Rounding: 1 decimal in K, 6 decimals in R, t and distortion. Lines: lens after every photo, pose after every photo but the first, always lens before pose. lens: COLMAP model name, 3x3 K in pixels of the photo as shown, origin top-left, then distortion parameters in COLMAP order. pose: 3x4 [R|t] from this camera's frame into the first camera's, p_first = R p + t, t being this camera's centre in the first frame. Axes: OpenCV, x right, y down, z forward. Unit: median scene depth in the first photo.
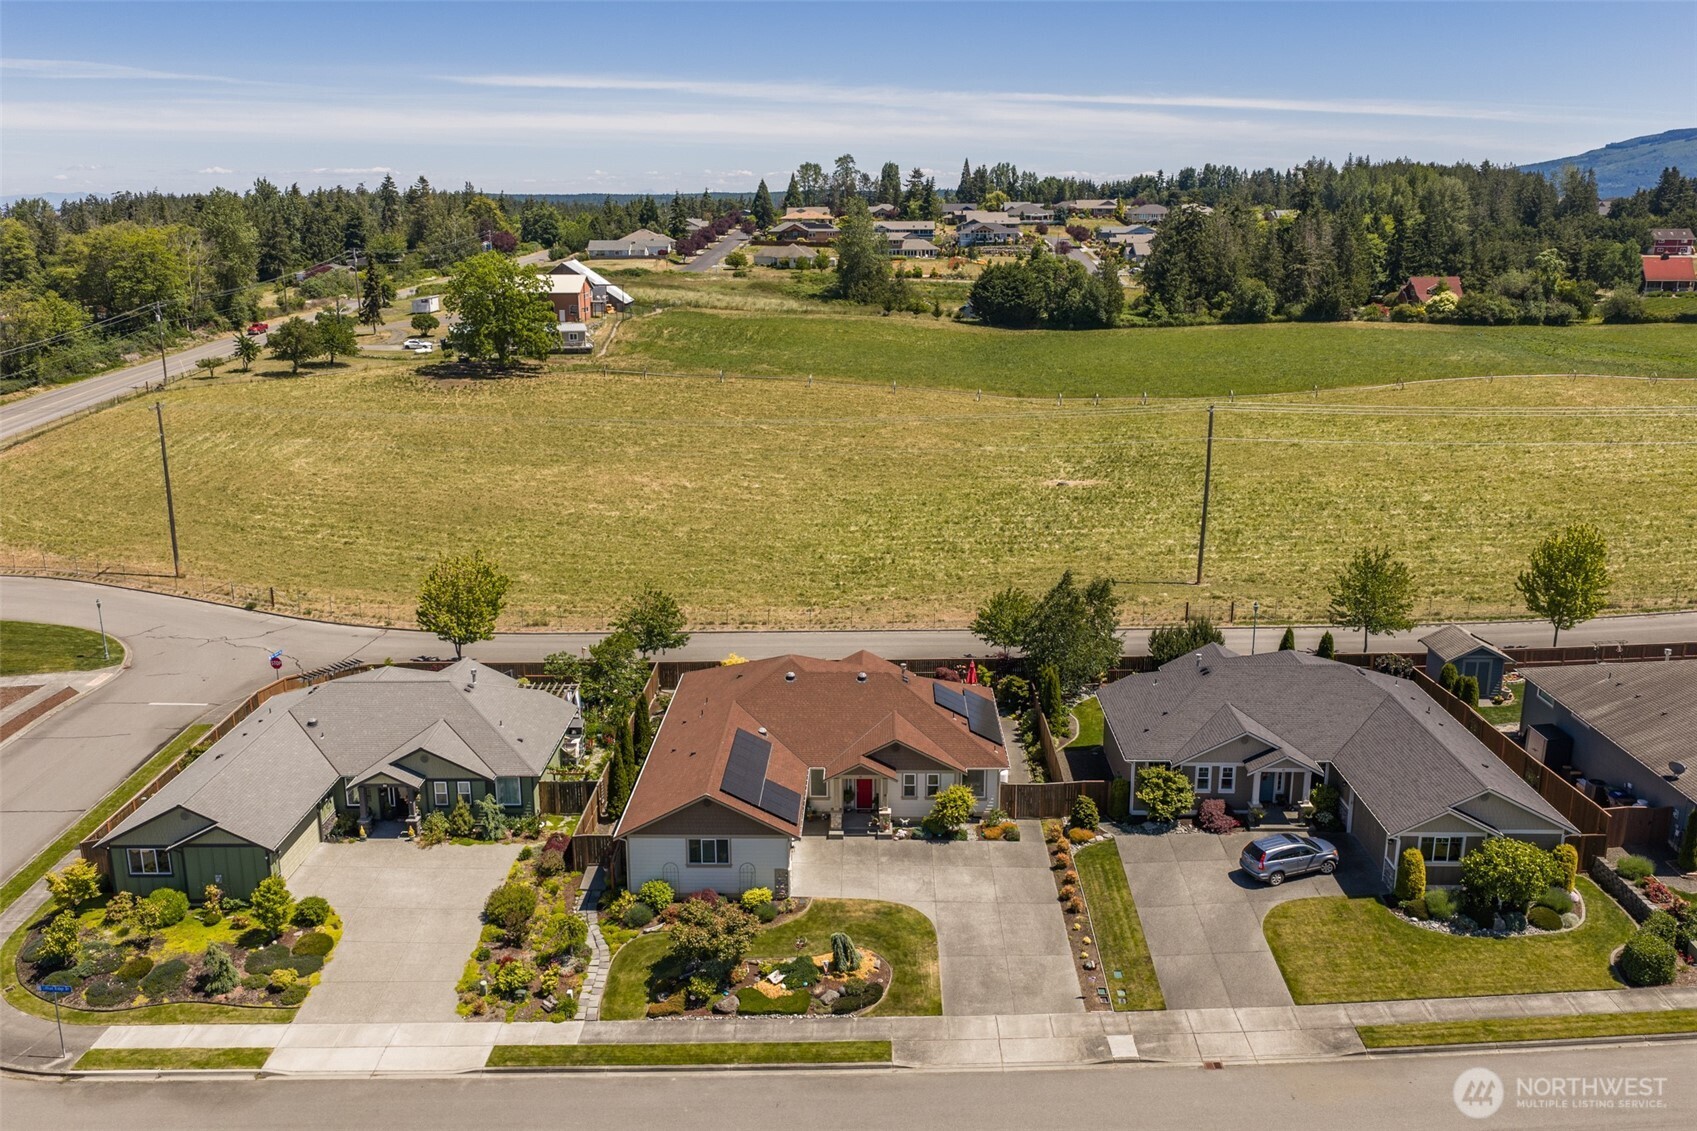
lens RADIAL K [[1437.2, 0, 864.6], [0, 1437.2, 522.8], [0, 0, 1]] dist [0.033862, -0.052793]
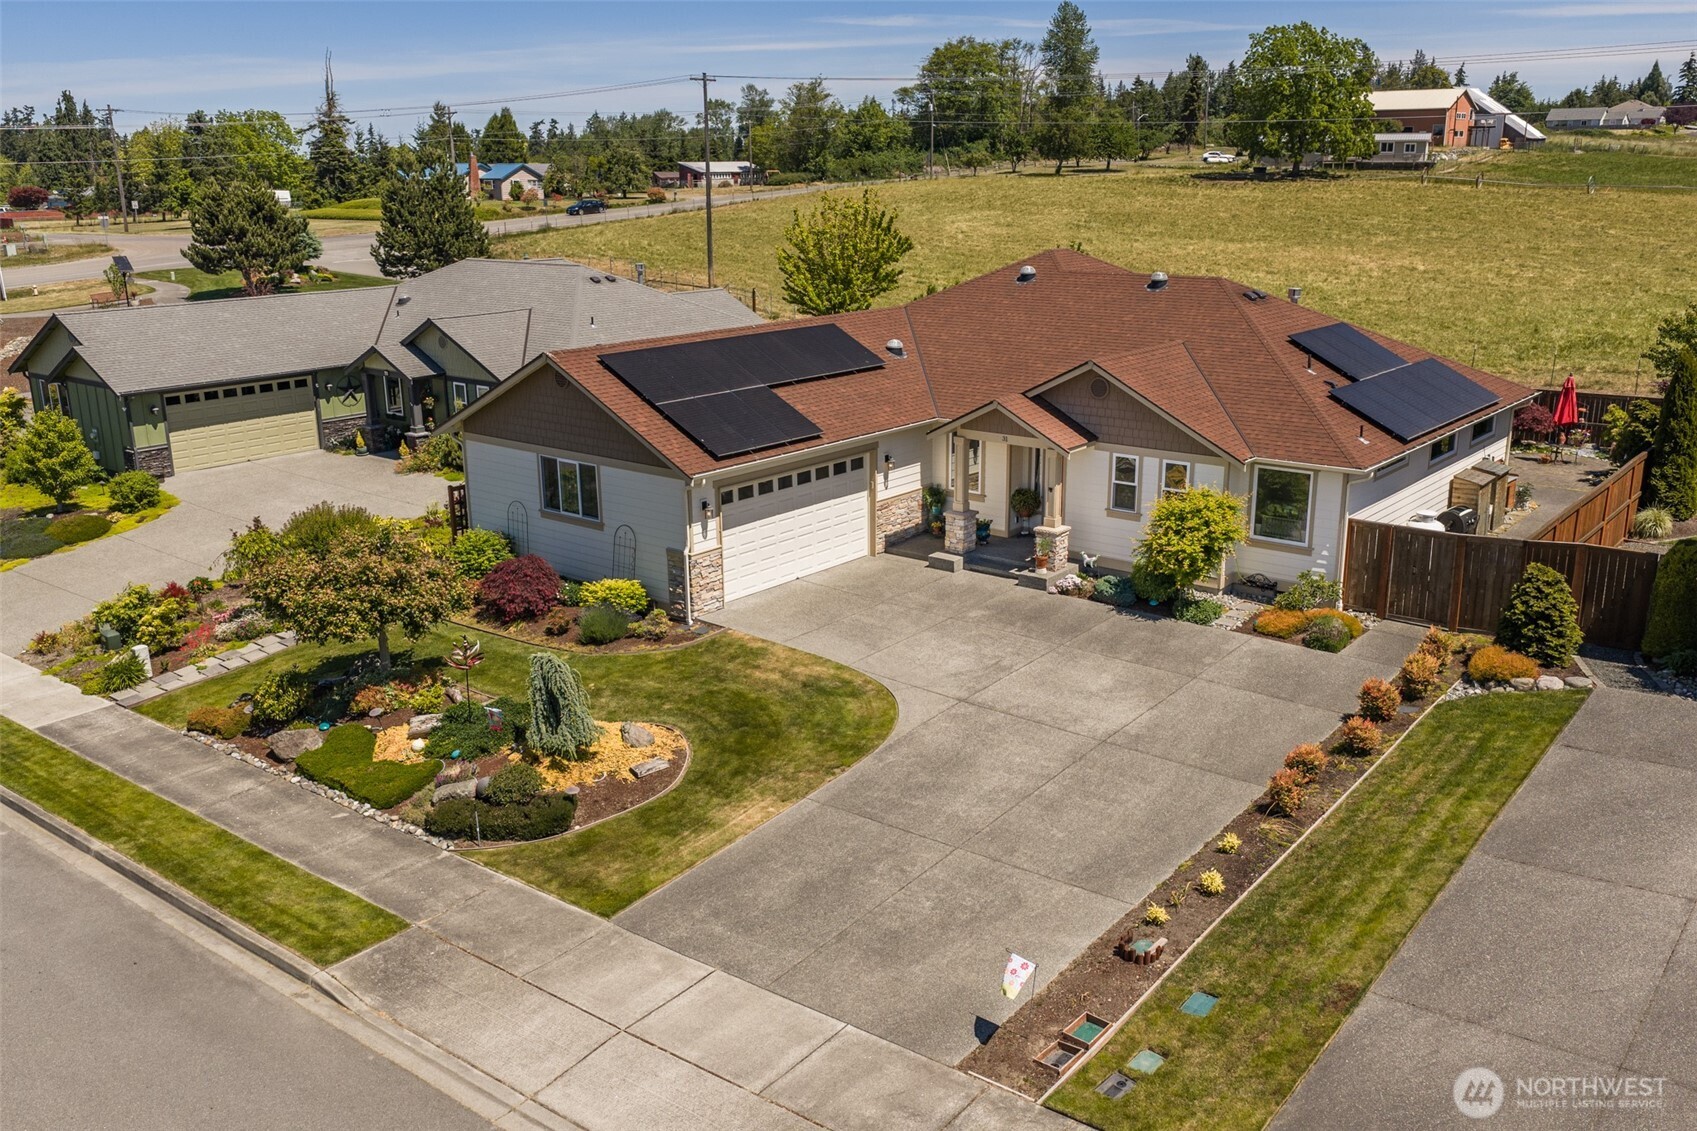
lens RADIAL K [[1437.2, 0, 842.2], [0, 1437.2, 581.2], [0, 0, 1]] dist [0.033862, -0.052793]
pose [[0.778162, 0.170529, -0.604470, 0.231625], [-0.128940, 0.985310, 0.111977, 0.175970], [0.614686, -0.009196, 0.788718, 0.618001]]
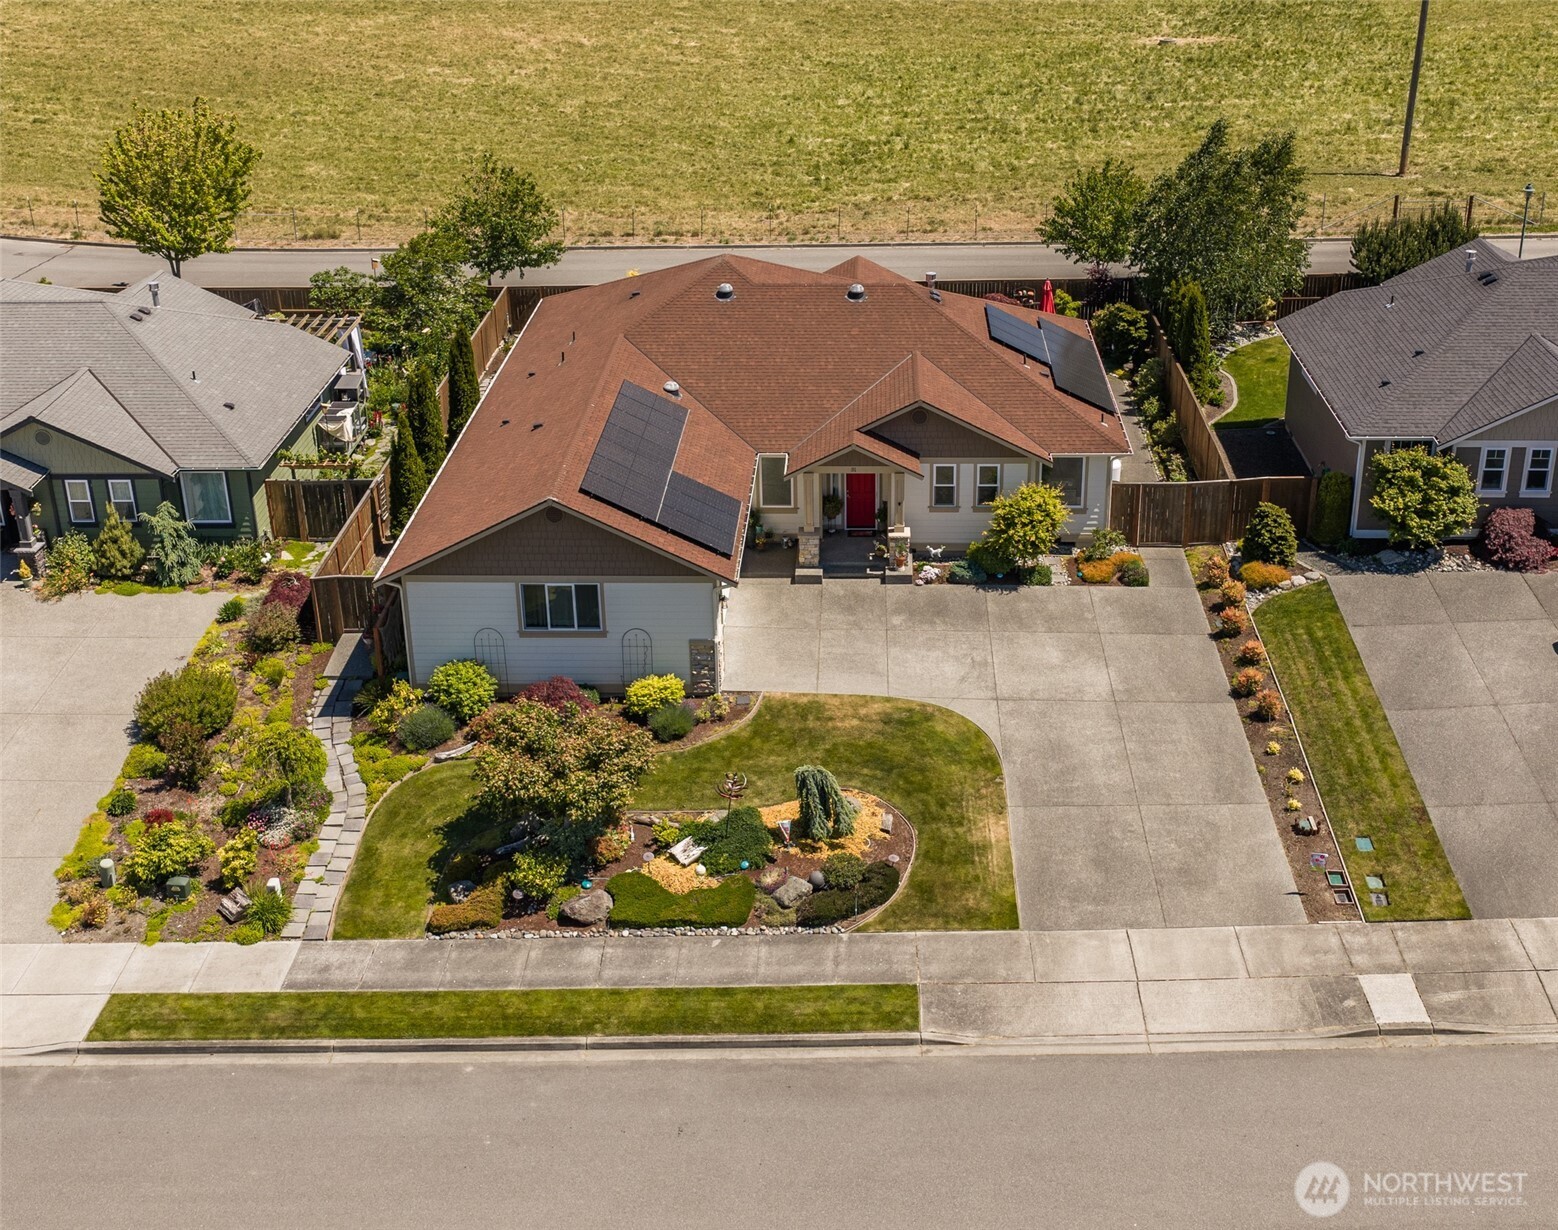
lens RADIAL K [[1832.4, 0, 852.8], [0, 1832.4, 544.3], [0, 0, 1]] dist [0.038408, 0.000000]
pose [[0.999987, -0.002264, -0.004591, -0.000114], [0.003124, 0.980420, 0.196895, 0.069329], [0.004055, -0.196907, 0.980414, 0.325099]]
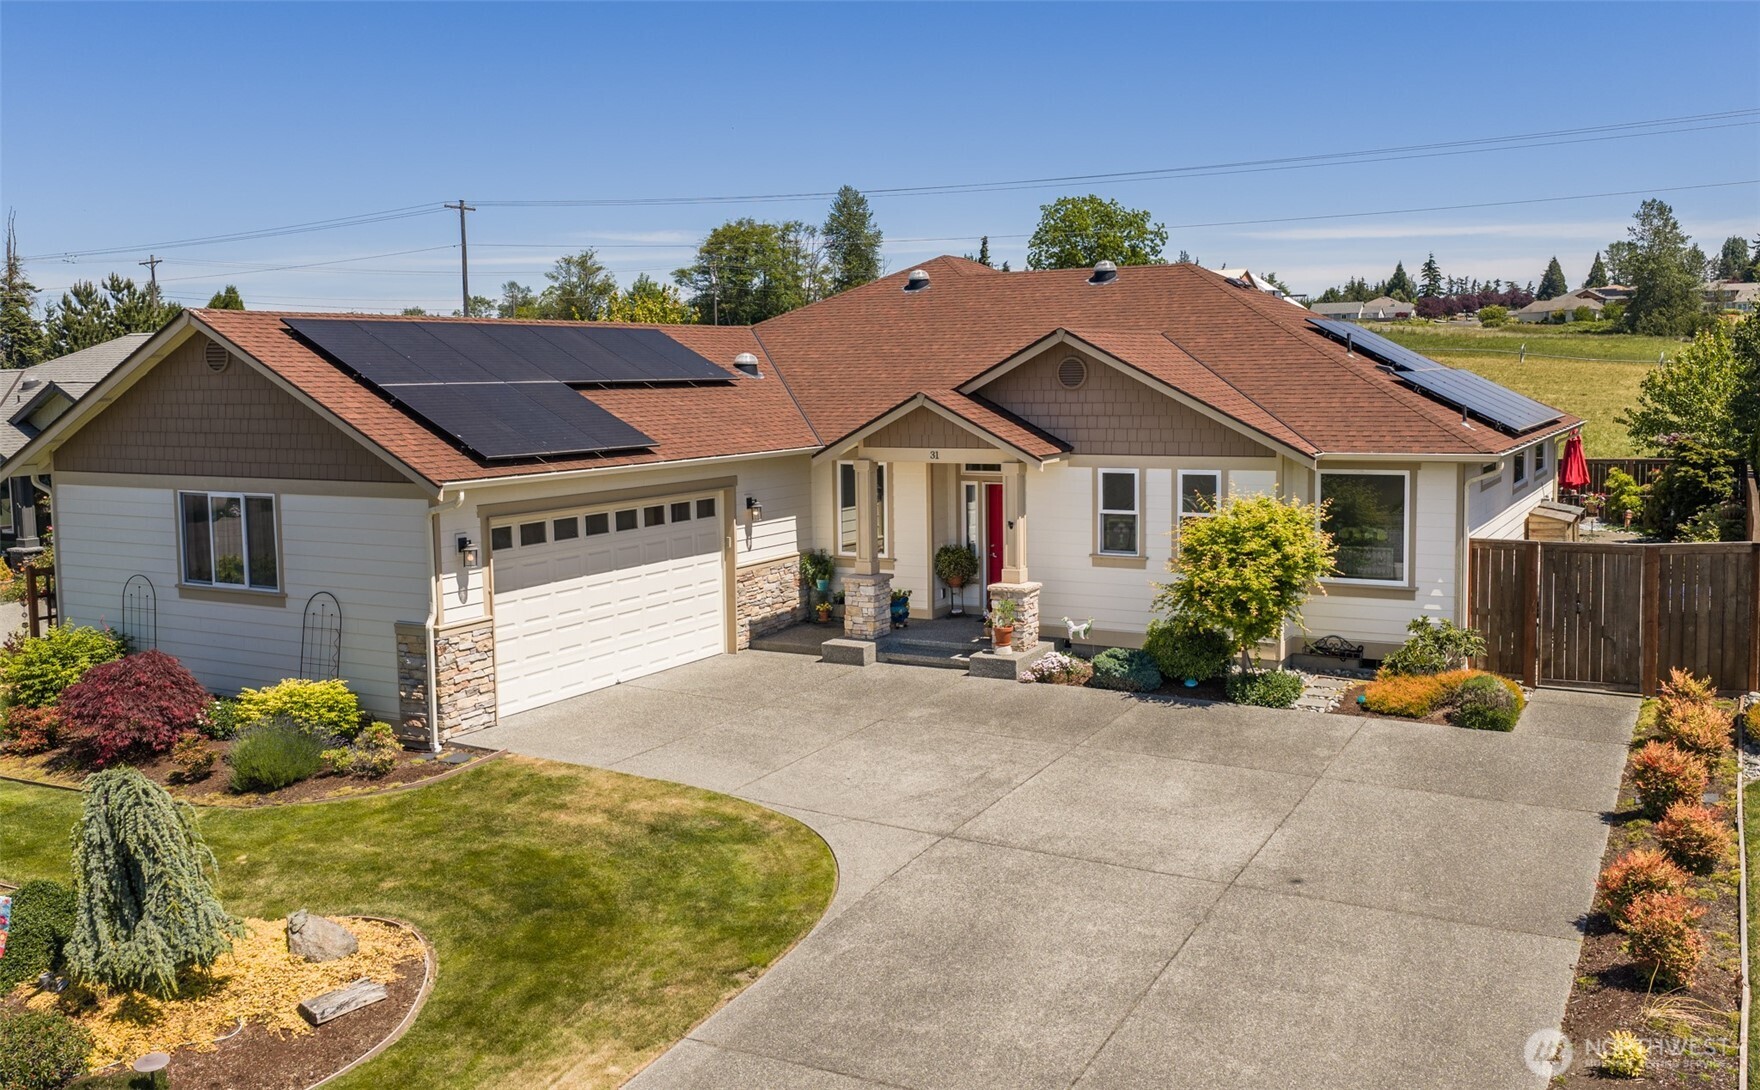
lens RADIAL K [[1525.7, 0, 893.2], [0, 1525.7, 498.4], [0, 0, 1]] dist [0.016697, -0.025377]
pose [[0.879308, 0.029611, -0.475331, 0.136304], [-0.091462, 0.989987, -0.107522, 0.218458], [0.467388, 0.138020, 0.873212, 0.724527]]
